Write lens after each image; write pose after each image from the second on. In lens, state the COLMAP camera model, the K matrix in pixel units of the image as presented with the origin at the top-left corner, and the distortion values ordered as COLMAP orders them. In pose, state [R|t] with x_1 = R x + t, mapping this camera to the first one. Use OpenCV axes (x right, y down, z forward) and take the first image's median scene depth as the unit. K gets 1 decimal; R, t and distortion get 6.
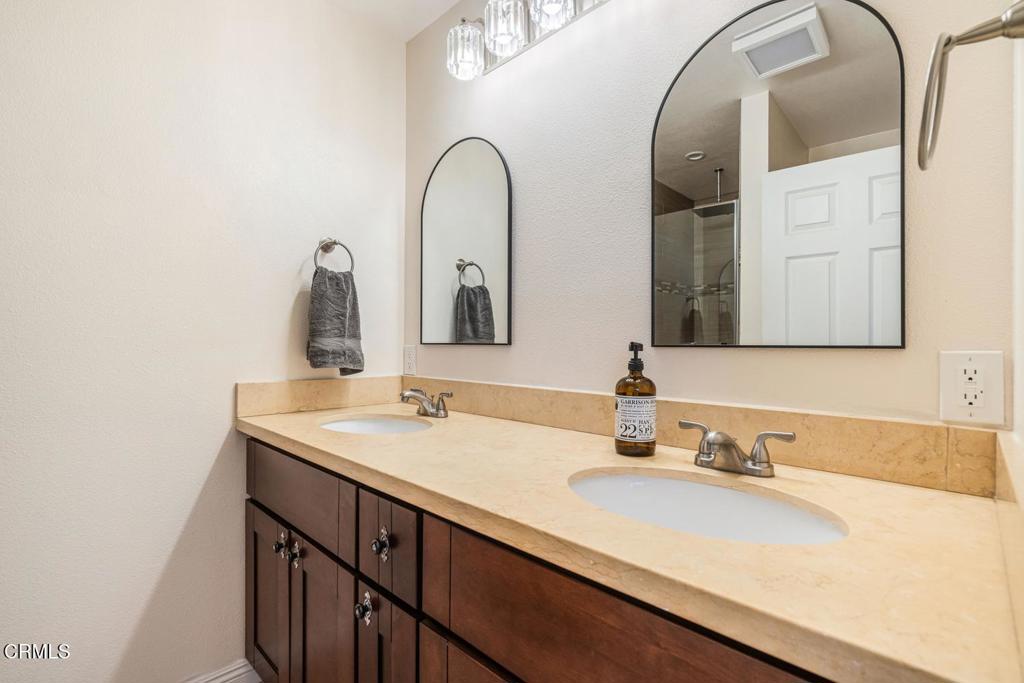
lens RADIAL K [[472.5, 0, 512.1], [0, 472.5, 343.0], [0, 0, 1]] dist [-0.005410, 0.001772]
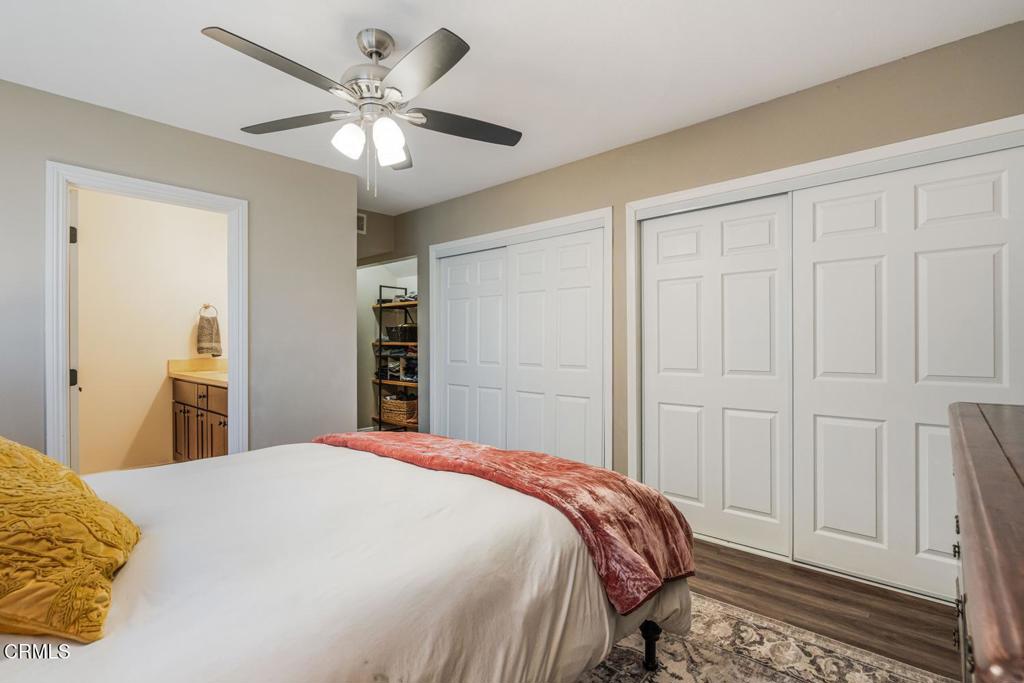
lens RADIAL K [[472.5, 0, 510.8], [0, 472.5, 341.1], [0, 0, 1]] dist [-0.005410, 0.001772]
pose [[0.999196, -0.006507, 0.039558, 1.211730], [0.006214, 0.999952, 0.007532, -0.029541], [-0.039605, -0.007280, 0.999189, -1.701556]]
